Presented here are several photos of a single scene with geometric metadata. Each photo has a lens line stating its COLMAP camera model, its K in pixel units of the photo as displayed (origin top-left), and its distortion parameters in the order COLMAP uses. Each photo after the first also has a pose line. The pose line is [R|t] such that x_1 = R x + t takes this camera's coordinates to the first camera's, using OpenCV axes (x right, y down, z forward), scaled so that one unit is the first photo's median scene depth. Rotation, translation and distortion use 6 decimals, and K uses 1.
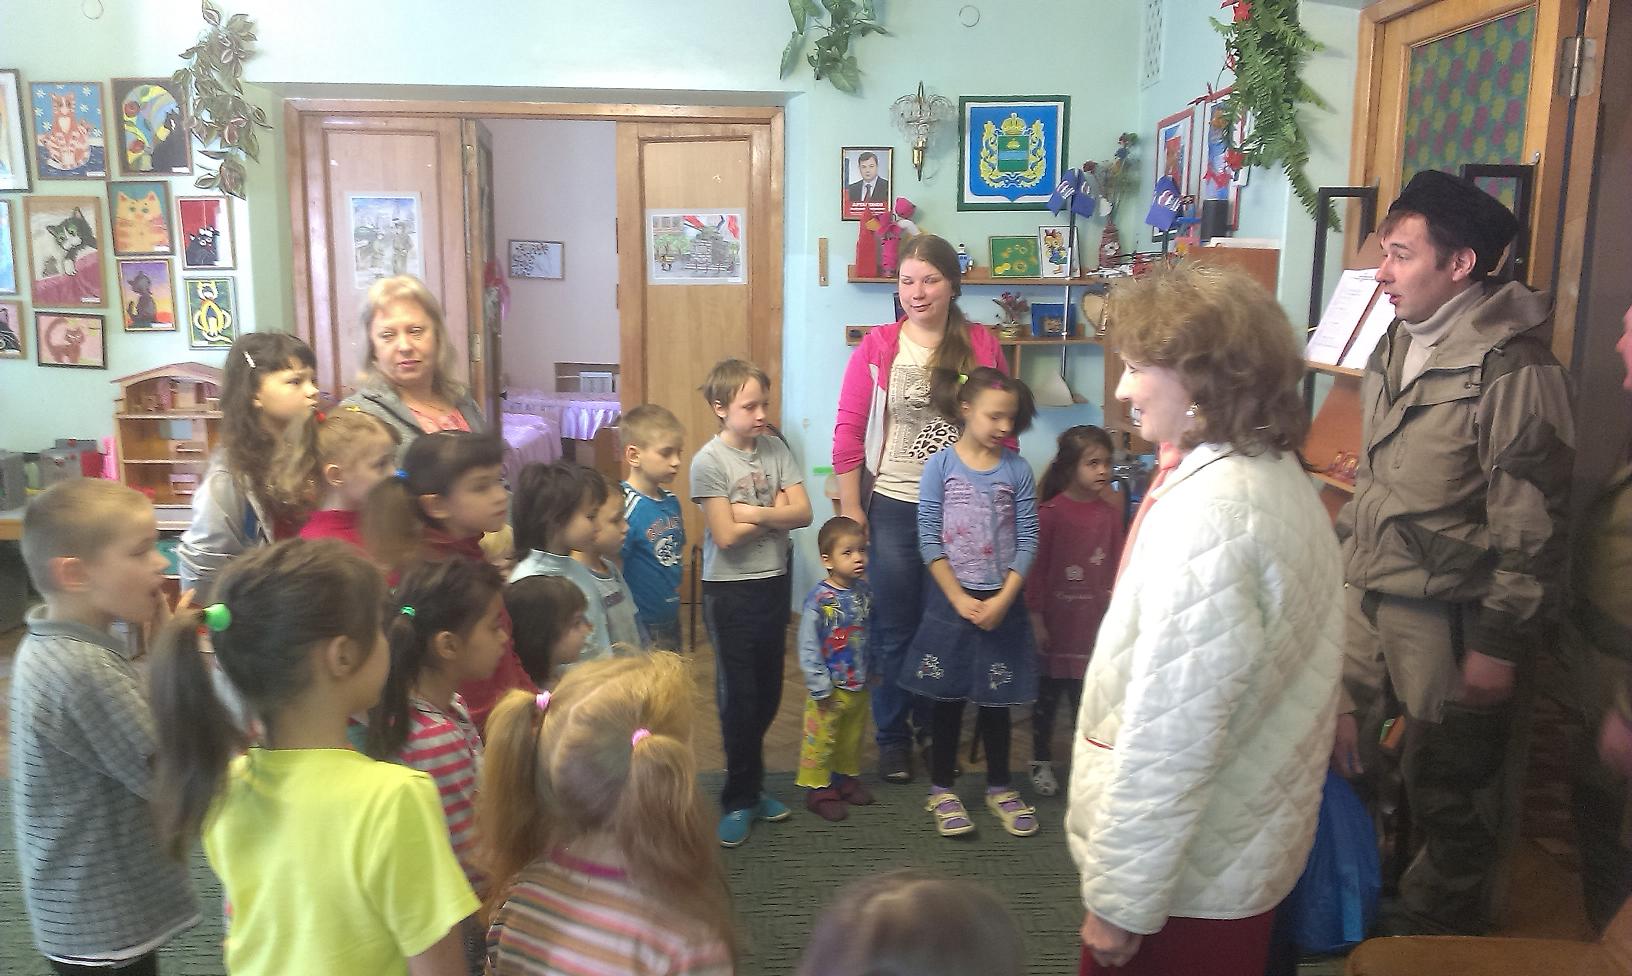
lens RADIAL K [[1279.8, 0, 811.0], [0, 1279.8, 470.9], [0, 0, 1]] dist [0.156612, -0.308126]
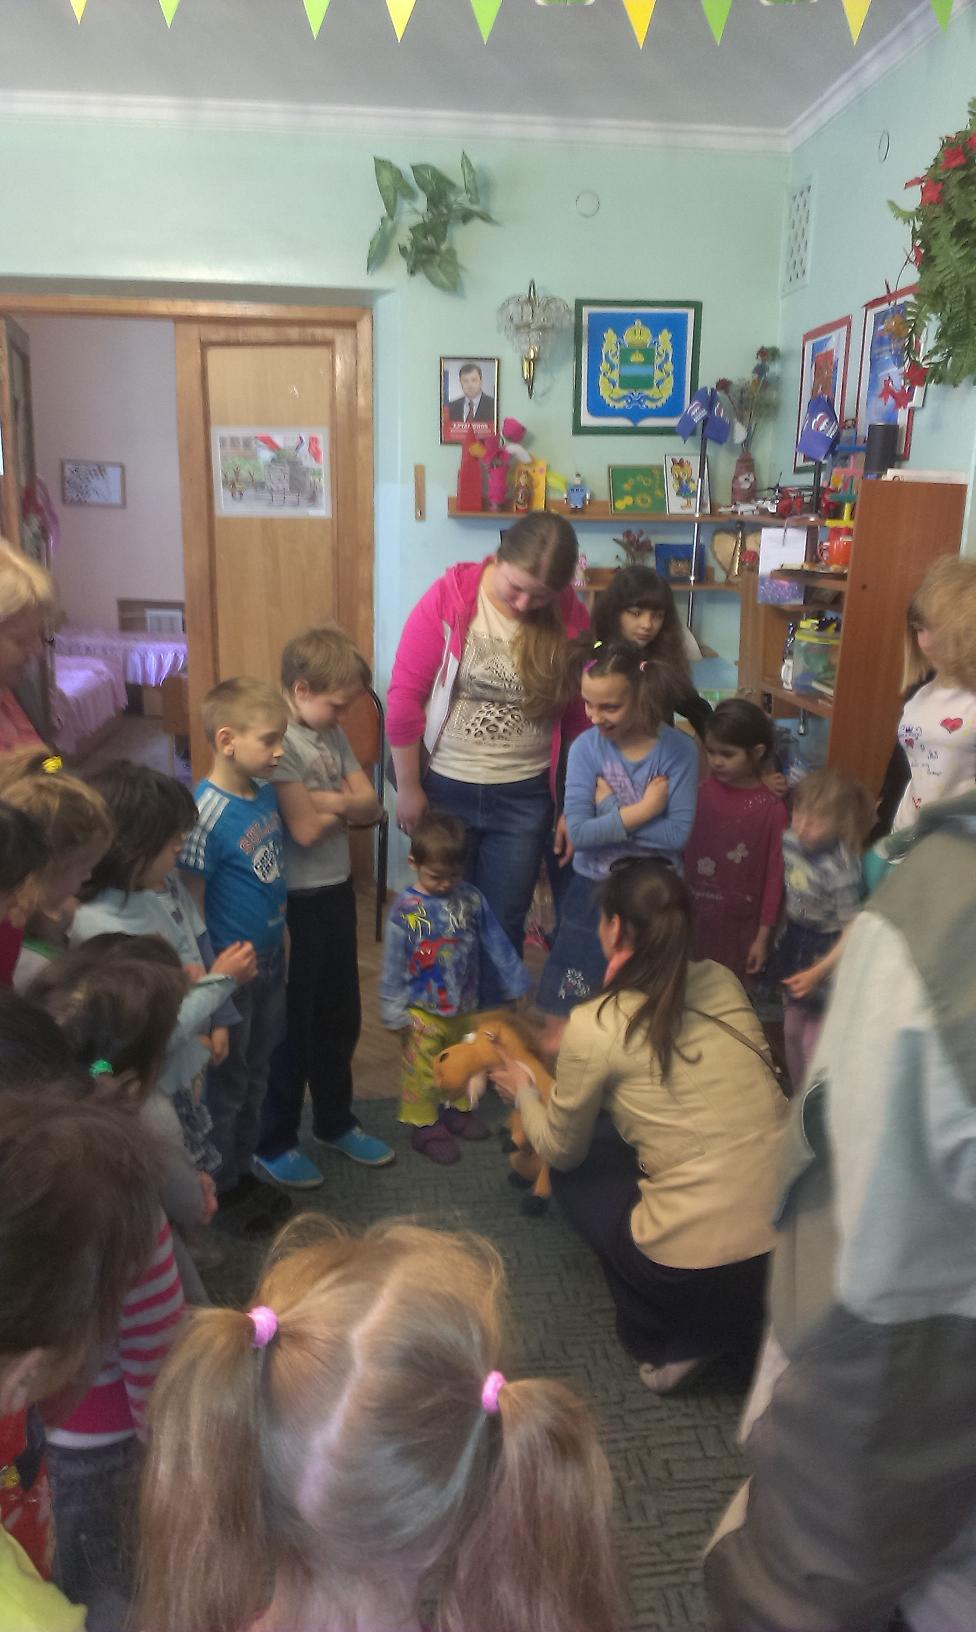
lens RADIAL K [[1279.8, 0, 493.9], [0, 1279.8, 801.0], [0, 0, 1]] dist [0.156612, -0.308126]
pose [[0.997098, -0.007927, 0.075716, -0.008208], [0.002215, 0.997164, 0.075231, -0.020436], [-0.076097, -0.074845, 0.994287, 0.115451]]
